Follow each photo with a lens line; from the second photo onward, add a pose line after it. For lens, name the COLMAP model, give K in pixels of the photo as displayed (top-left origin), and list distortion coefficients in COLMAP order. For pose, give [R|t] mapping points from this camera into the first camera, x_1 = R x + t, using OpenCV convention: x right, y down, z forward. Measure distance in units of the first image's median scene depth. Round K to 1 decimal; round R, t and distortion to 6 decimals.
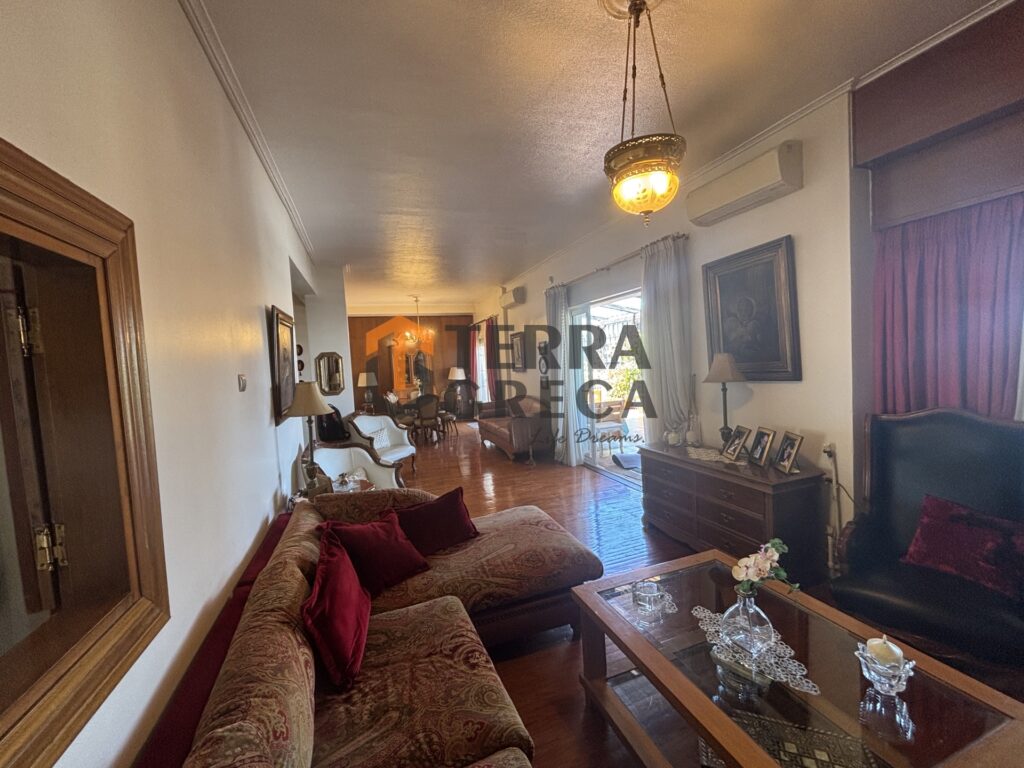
lens RADIAL K [[417.2, 0, 509.6], [0, 417.2, 380.1], [0, 0, 1]] dist [0.003214, 0.000514]
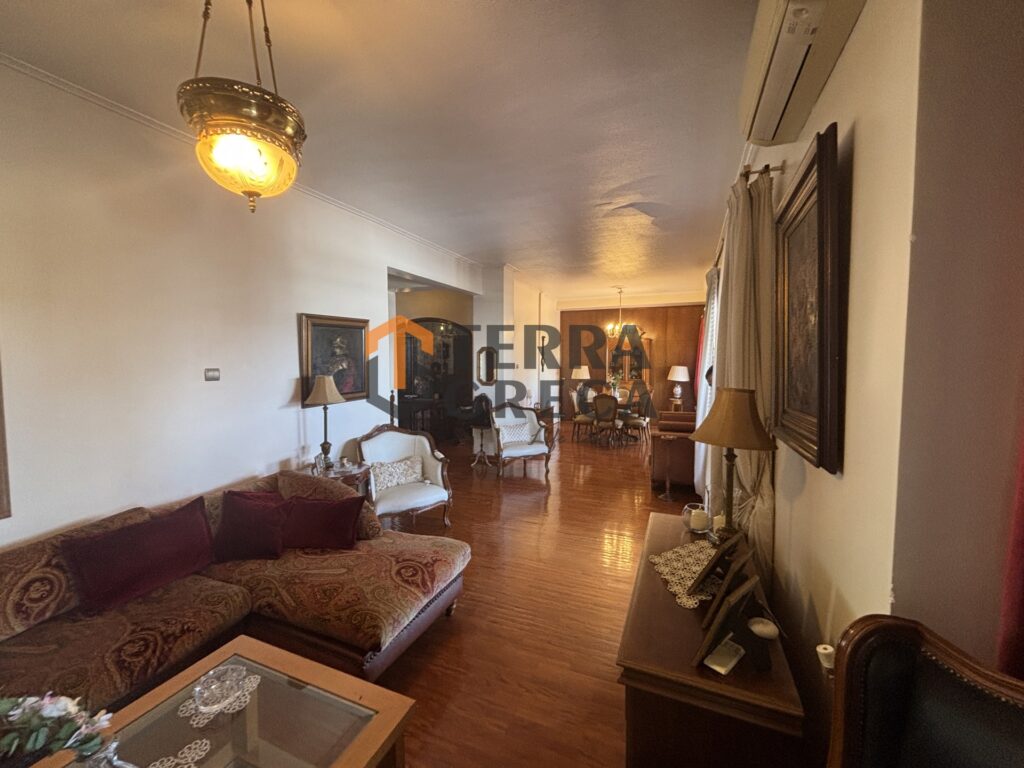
lens RADIAL K [[417.2, 0, 509.6], [0, 417.2, 380.1], [0, 0, 1]] dist [0.003214, 0.000514]
pose [[0.735211, 0.099583, -0.670483, 0.819917], [-0.080391, 0.994978, 0.059627, -0.108296], [0.673054, 0.010062, 0.739525, 0.527878]]
